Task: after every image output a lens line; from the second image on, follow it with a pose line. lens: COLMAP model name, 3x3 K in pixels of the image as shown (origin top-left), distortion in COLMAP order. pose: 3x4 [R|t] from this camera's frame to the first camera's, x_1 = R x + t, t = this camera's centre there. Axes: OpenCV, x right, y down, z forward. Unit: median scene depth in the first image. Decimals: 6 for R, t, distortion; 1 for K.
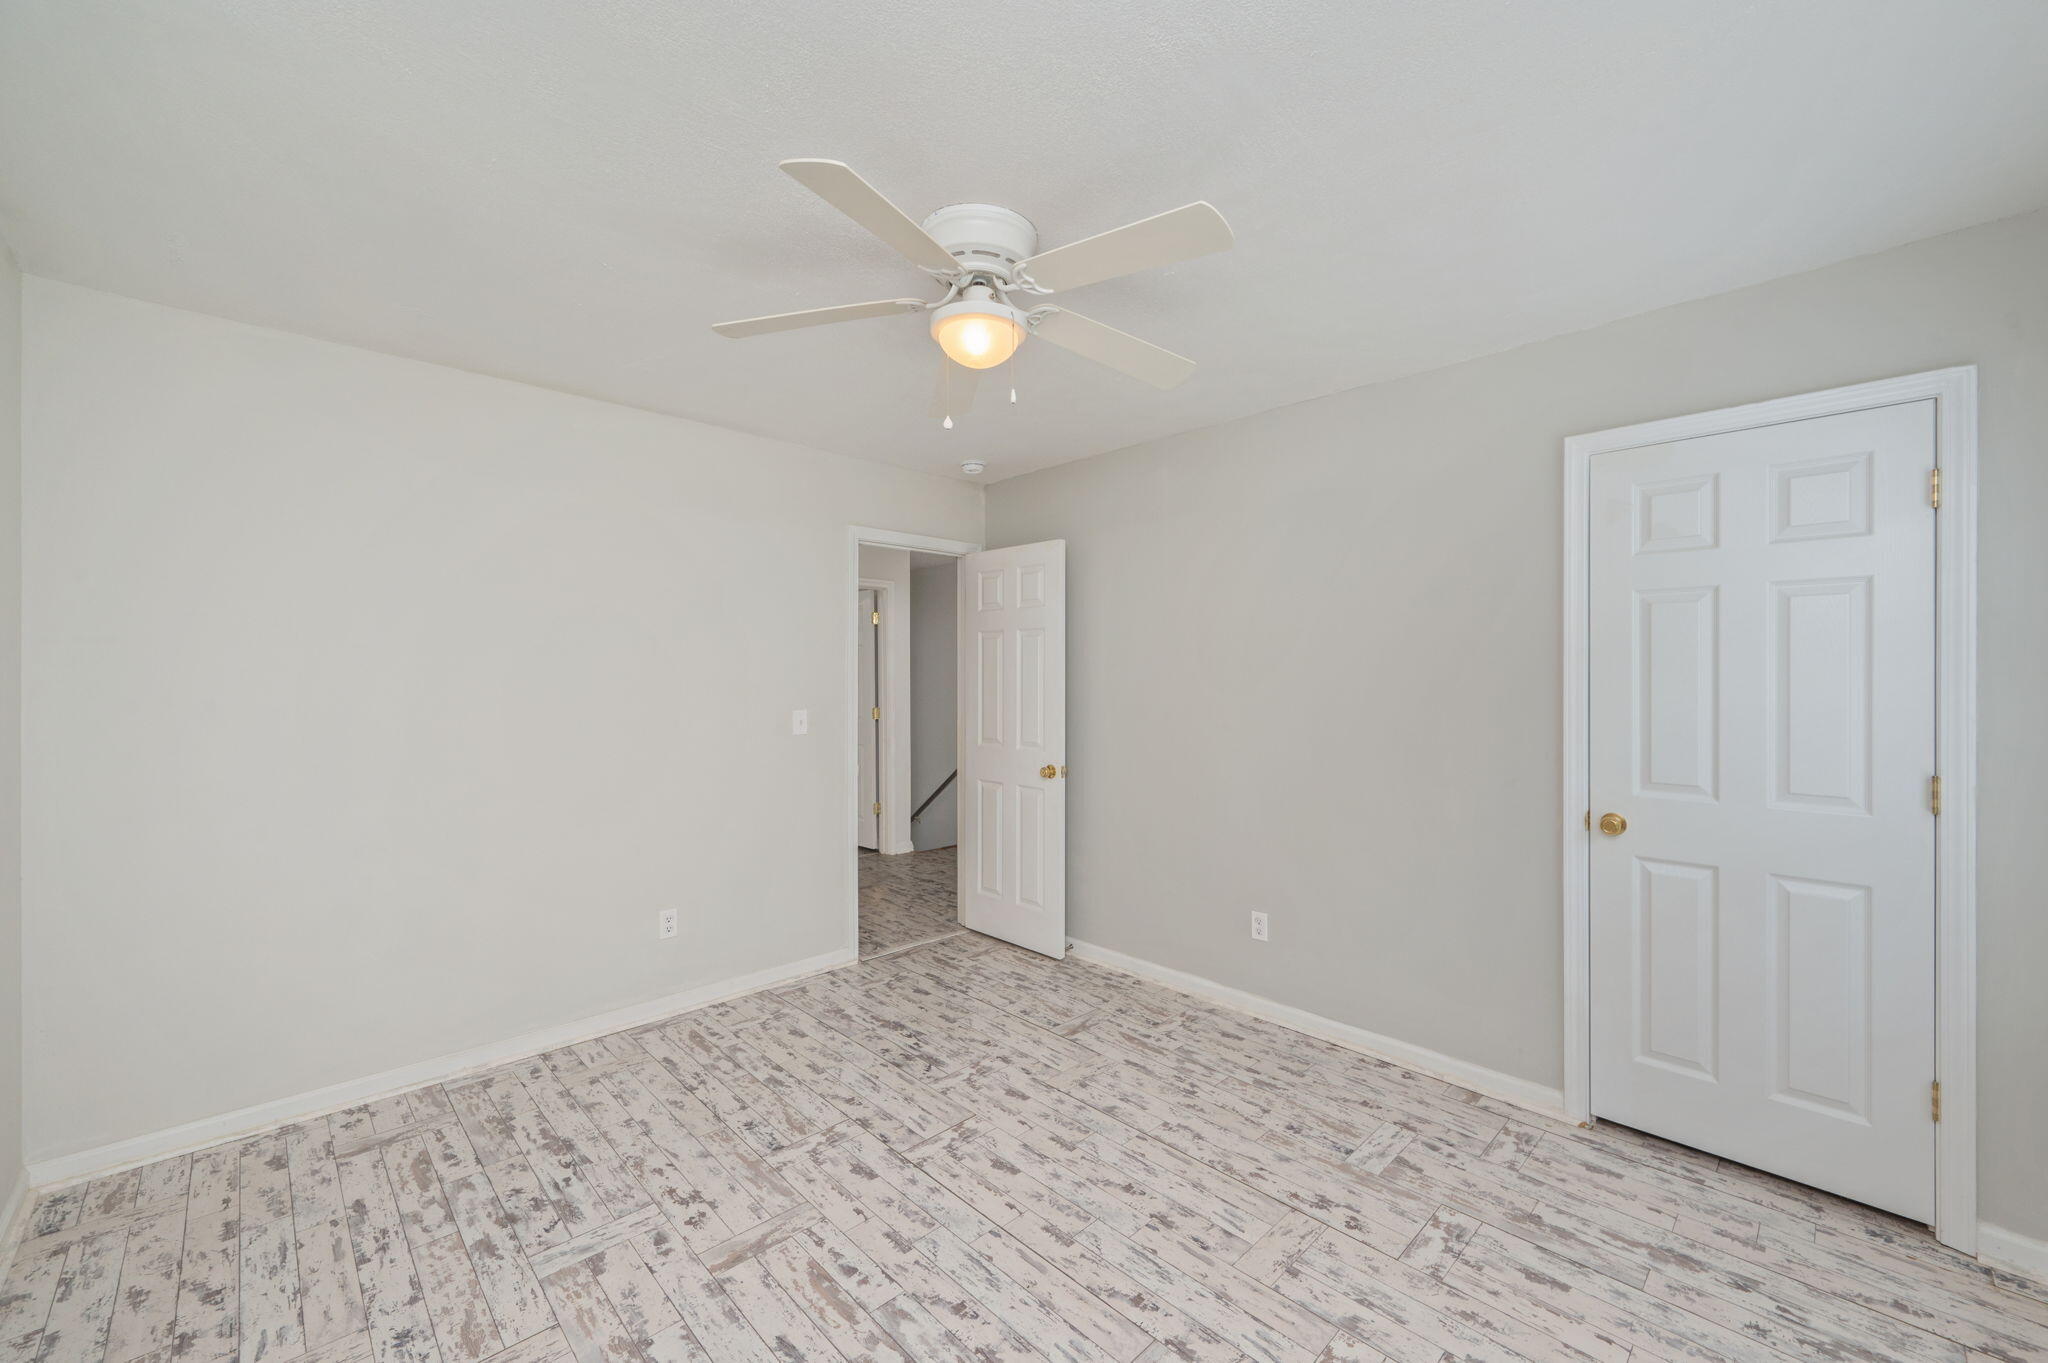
lens RADIAL K [[805.9, 0, 1021.9], [0, 805.9, 687.0], [0, 0, 1]] dist [0.009888, 0.000234]
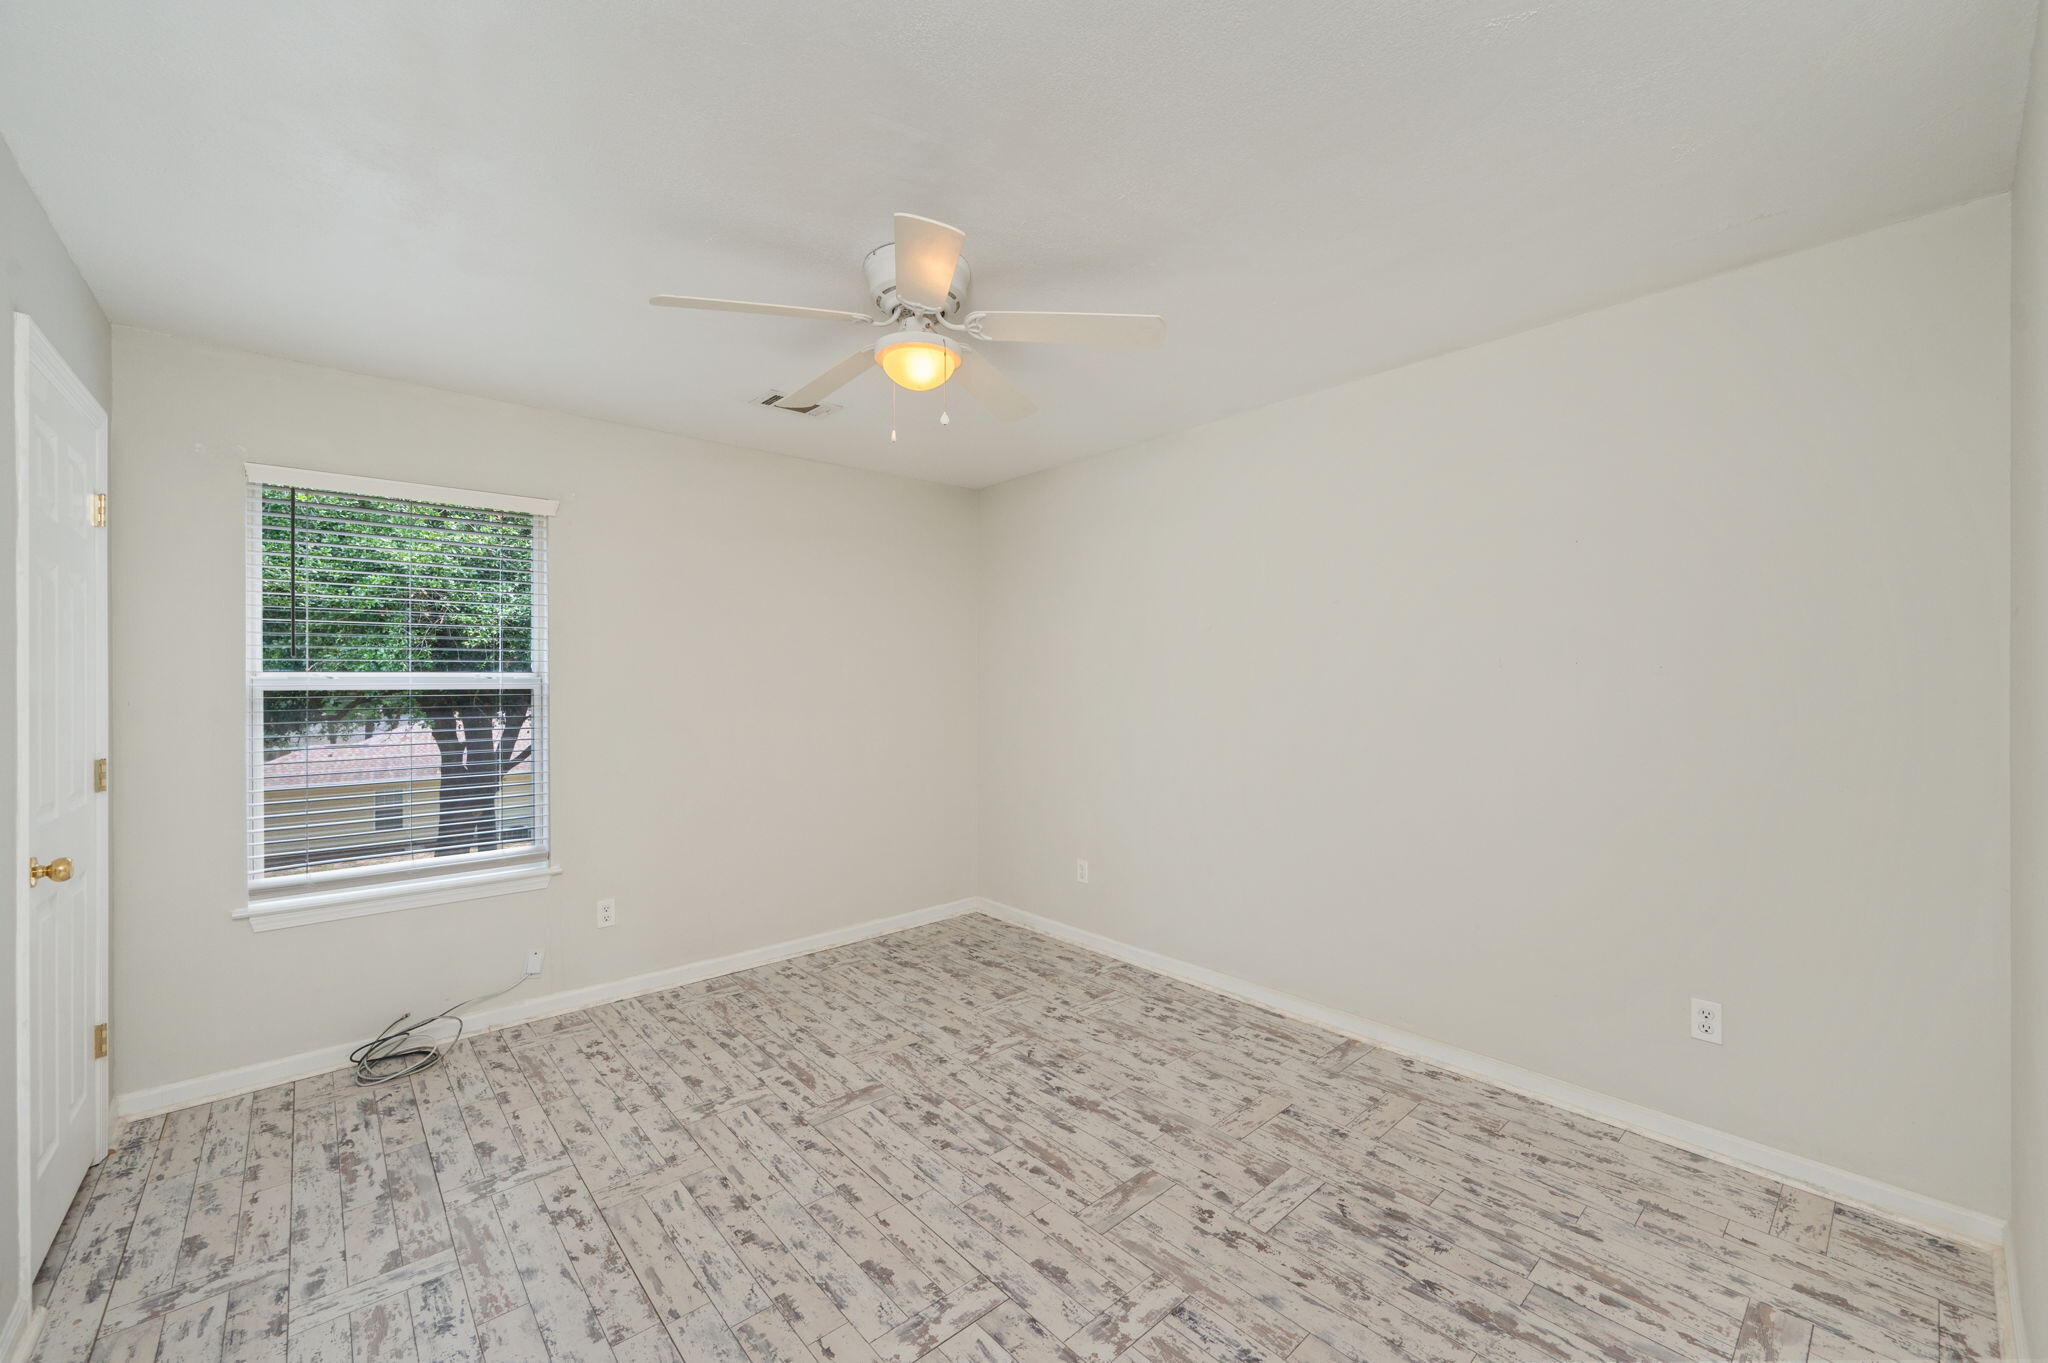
lens RADIAL K [[805.9, 0, 1014.7], [0, 805.9, 671.4], [0, 0, 1]] dist [0.009888, 0.000234]
pose [[-0.998696, 0.009768, 0.050113, -0.227284], [0.009868, 0.999950, 0.001748, -0.007424], [-0.050093, 0.002240, -0.998742, 1.998421]]
